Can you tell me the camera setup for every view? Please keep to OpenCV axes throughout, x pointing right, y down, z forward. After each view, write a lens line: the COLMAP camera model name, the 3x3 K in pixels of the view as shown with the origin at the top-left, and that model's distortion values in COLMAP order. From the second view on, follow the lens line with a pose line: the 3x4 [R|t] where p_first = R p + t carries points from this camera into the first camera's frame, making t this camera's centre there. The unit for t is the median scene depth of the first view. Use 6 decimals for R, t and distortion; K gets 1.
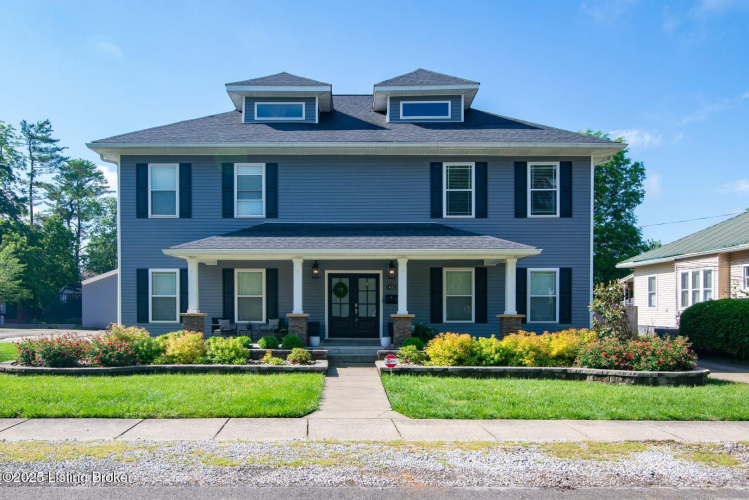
lens RADIAL K [[511.4, 0, 348.9], [0, 511.4, 308.7], [0, 0, 1]] dist [0.002643, -0.001900]
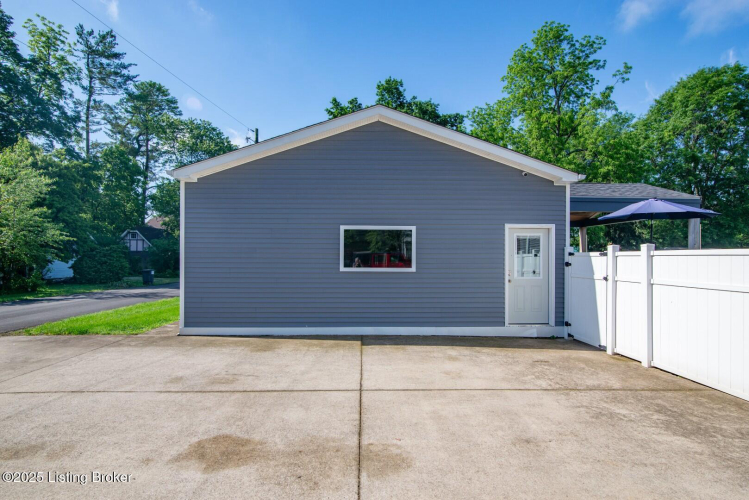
lens RADIAL K [[374.2, 0, 372.7], [0, 374.2, 248.8], [0, 0, 1]] dist [-0.004145, 0.001326]
pose [[0.997620, 0.007514, 0.068536, -0.858816], [-0.005543, 0.999567, -0.028905, 0.001405], [-0.068723, 0.028457, 0.997230, 1.582776]]
